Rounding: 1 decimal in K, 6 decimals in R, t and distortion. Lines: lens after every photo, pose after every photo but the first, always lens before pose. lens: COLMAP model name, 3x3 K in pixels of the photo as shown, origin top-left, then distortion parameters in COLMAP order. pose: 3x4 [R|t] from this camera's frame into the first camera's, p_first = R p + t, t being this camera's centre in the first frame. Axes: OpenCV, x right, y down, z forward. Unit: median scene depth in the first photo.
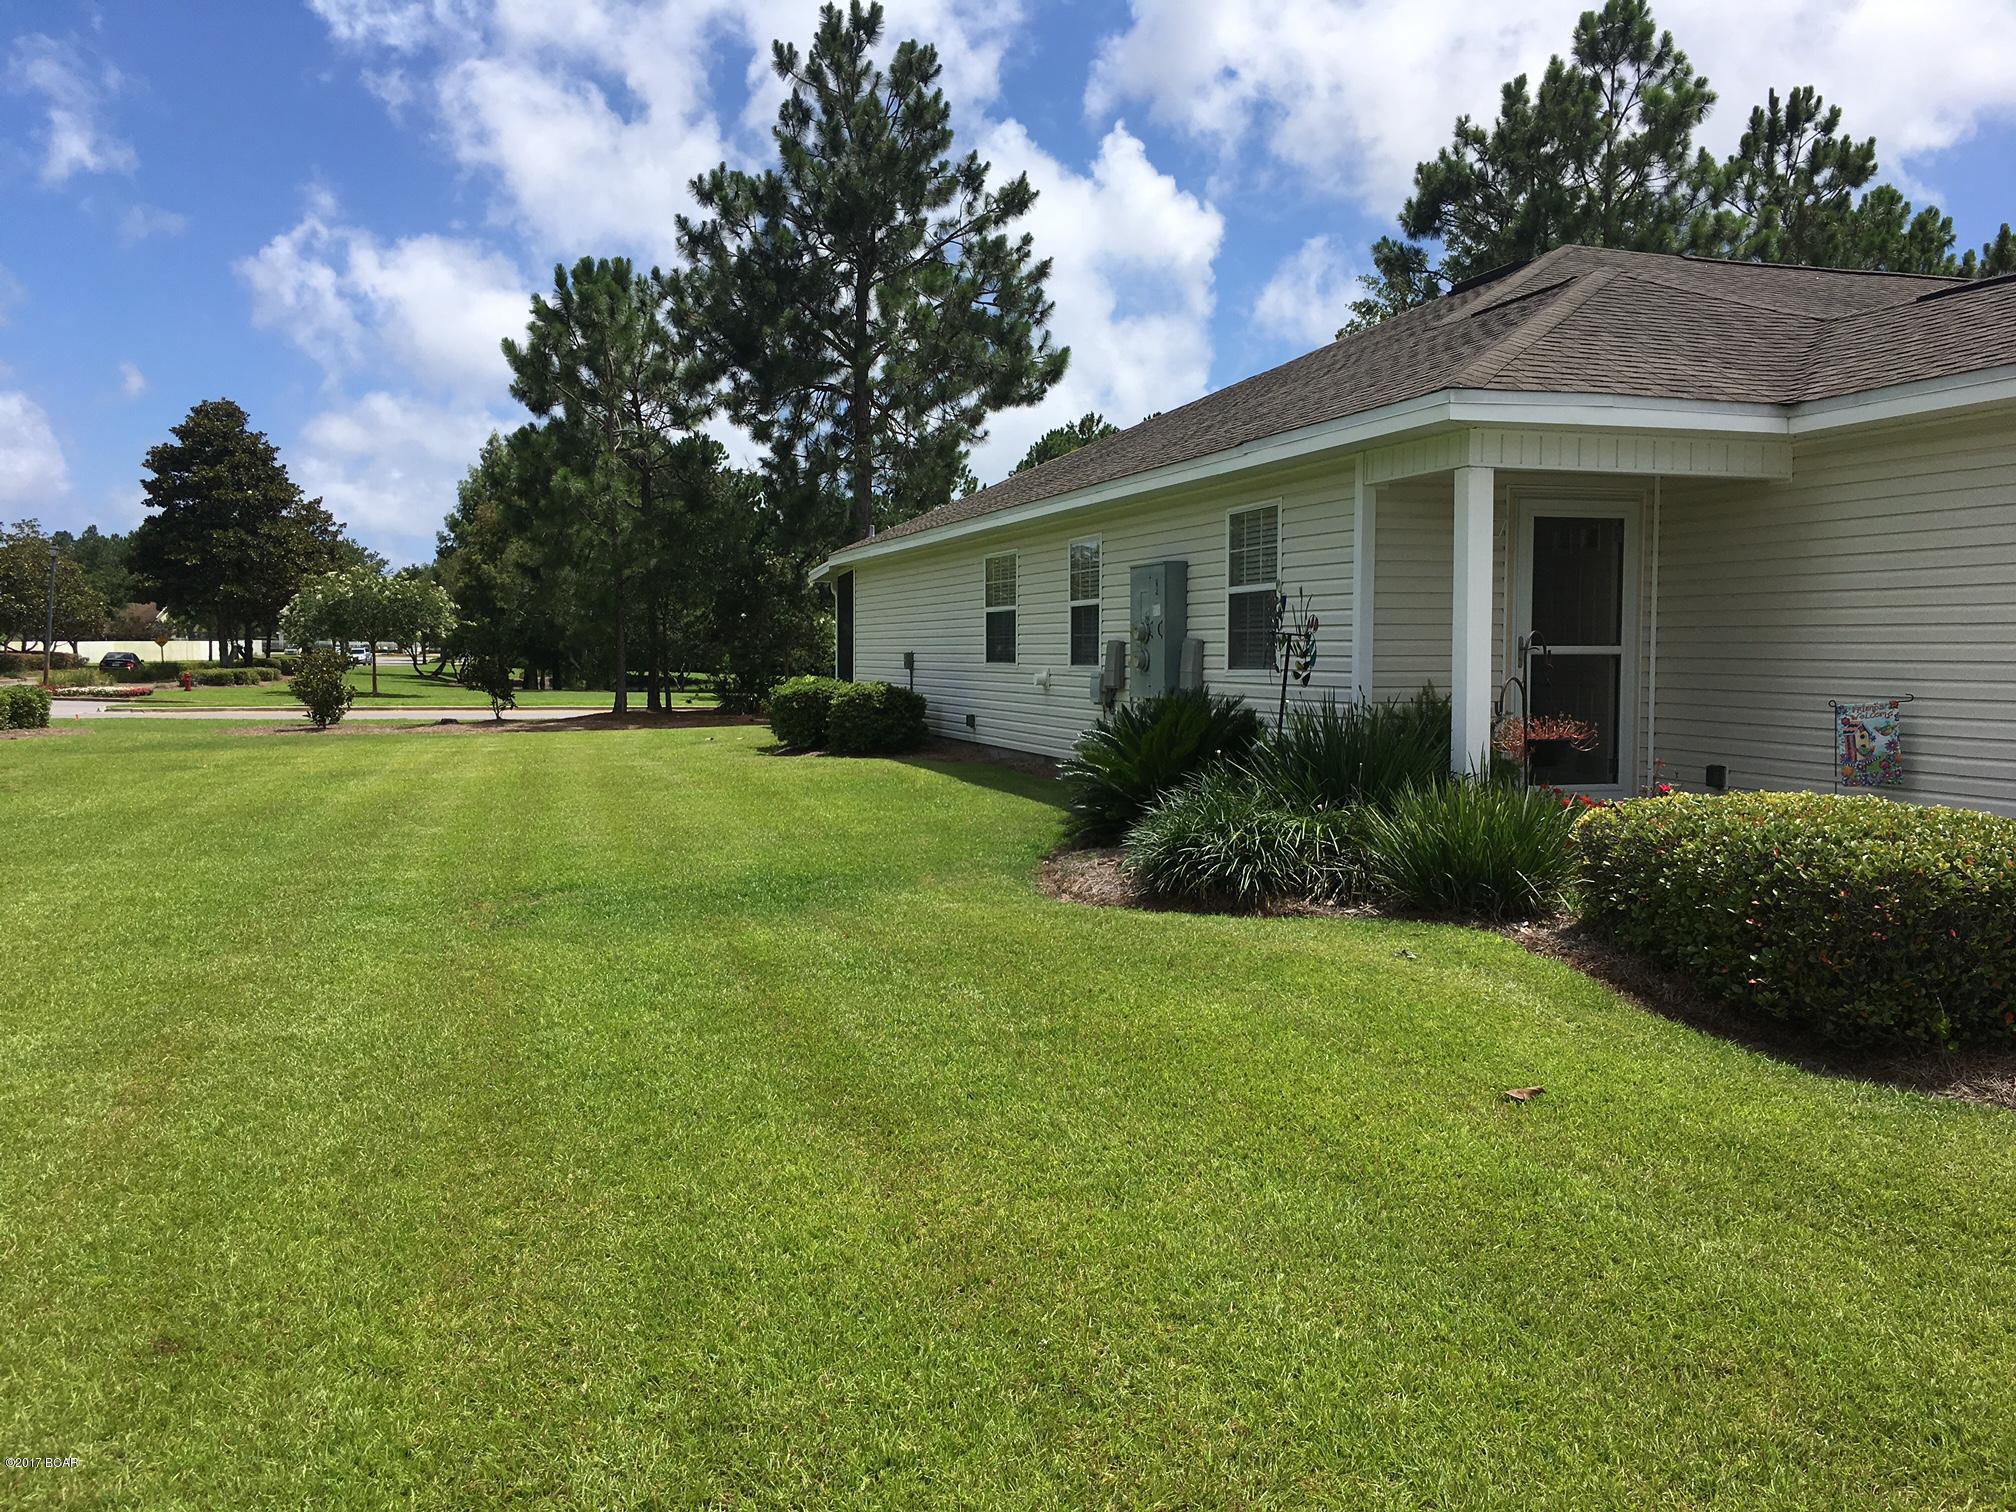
lens RADIAL K [[1740.2, 0, 1025.4], [0, 1740.2, 746.7], [0, 0, 1]] dist [0.081378, -0.095481]
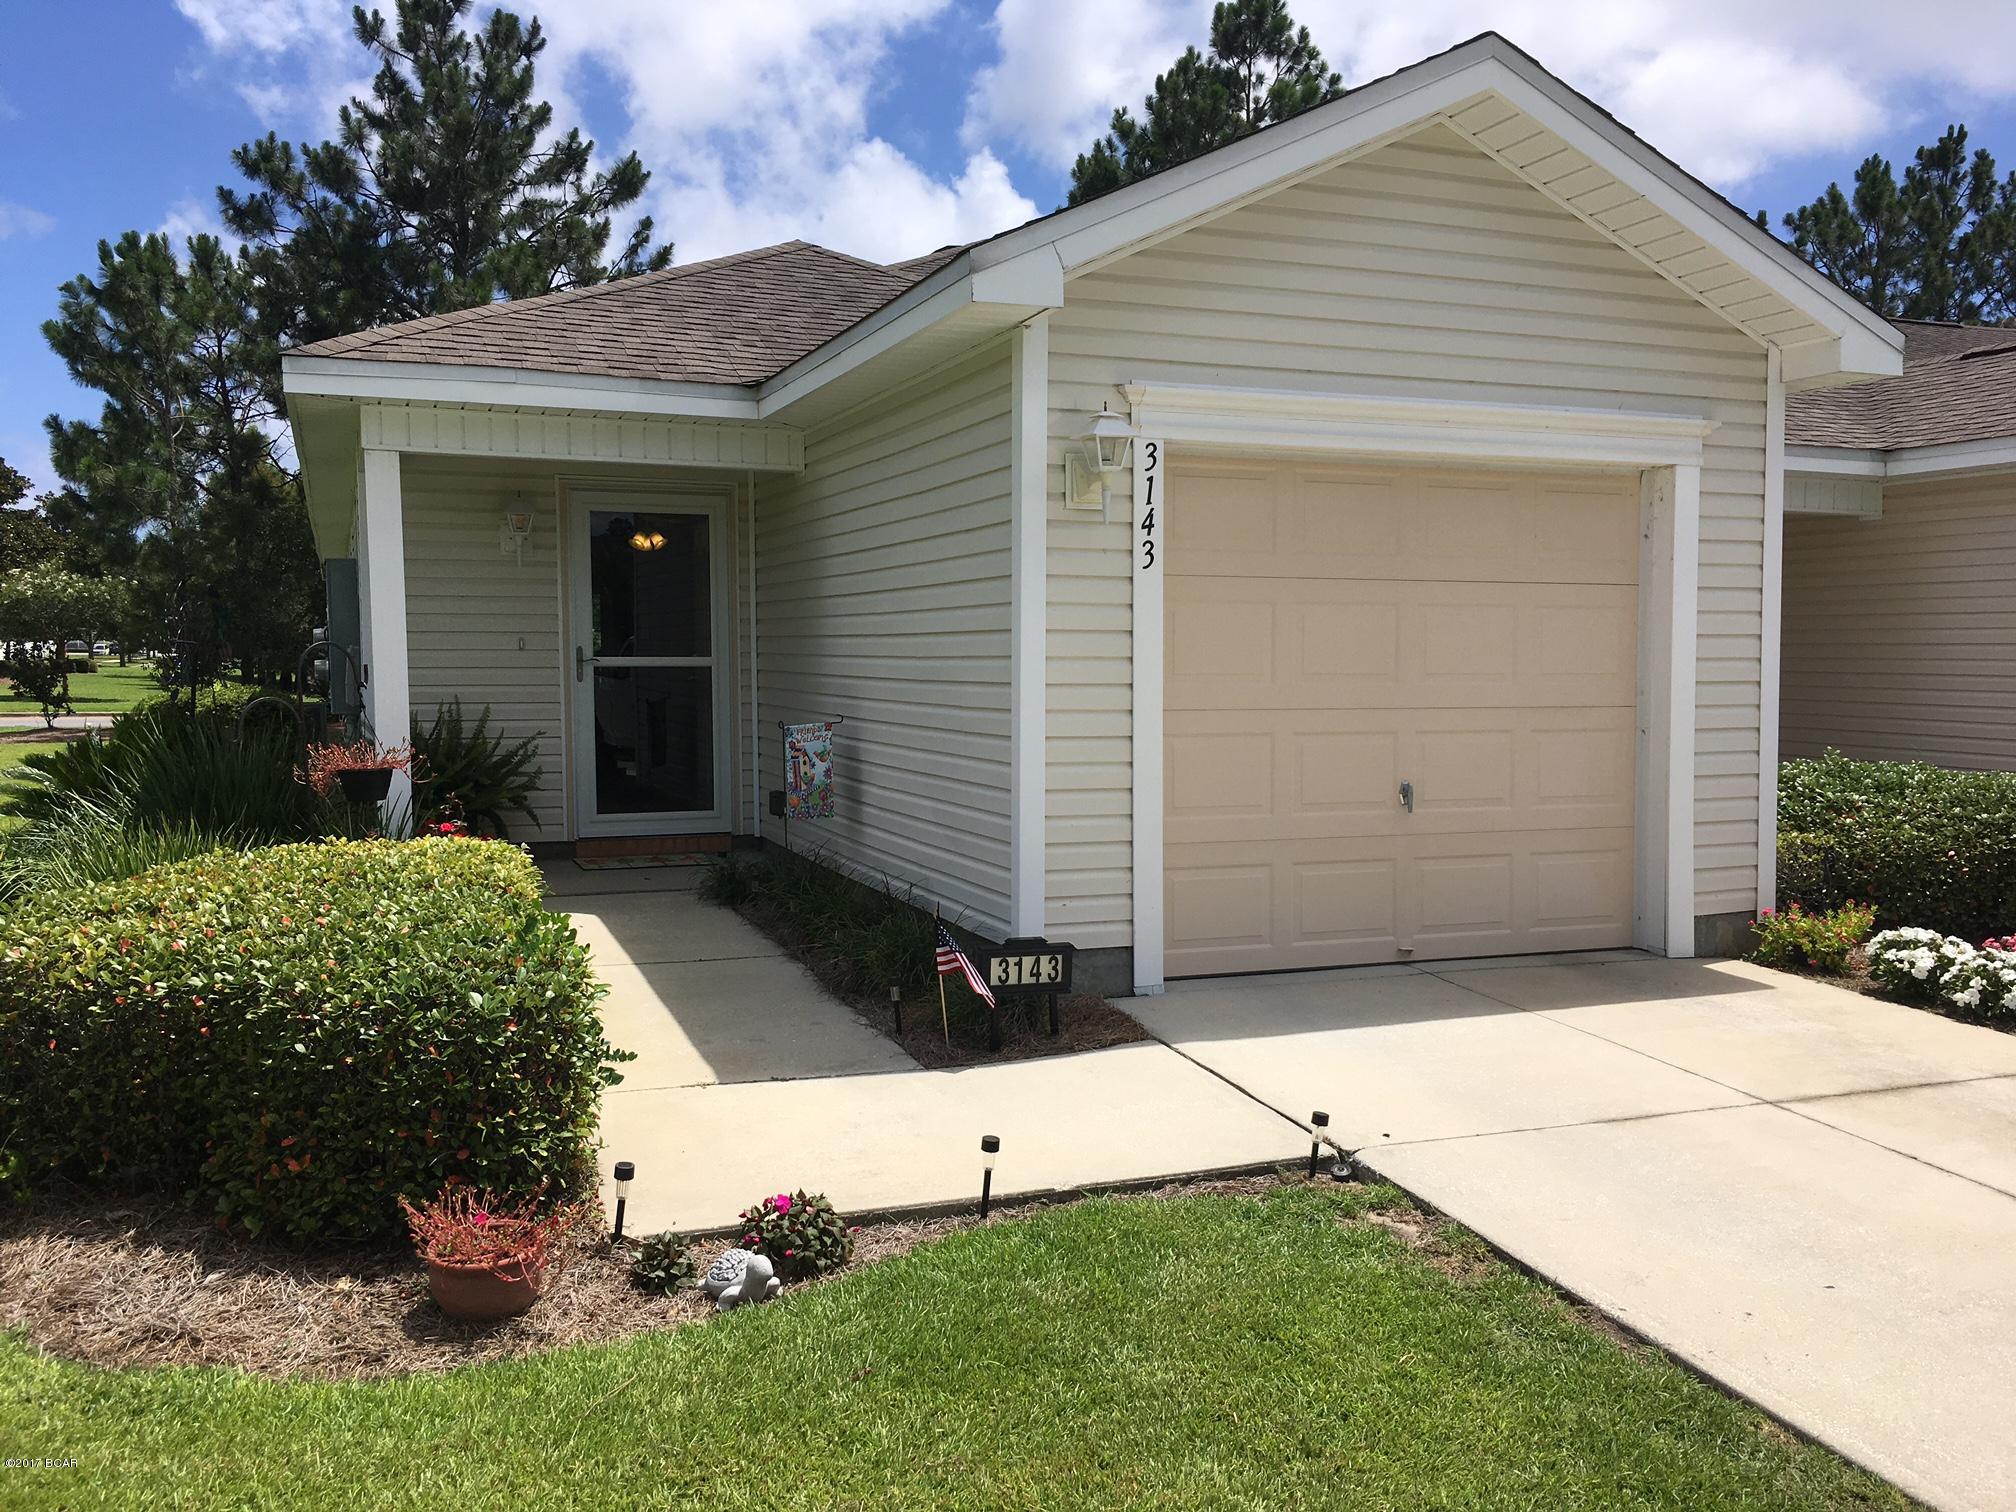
lens RADIAL K [[1740.2, 0, 1010.1], [0, 1740.2, 746.3], [0, 0, 1]] dist [0.081378, -0.095481]
pose [[0.998224, -0.001757, 0.059548, 0.220568], [0.001821, 0.999998, -0.001013, -0.005330], [-0.059546, 0.001119, 0.998225, 0.051051]]
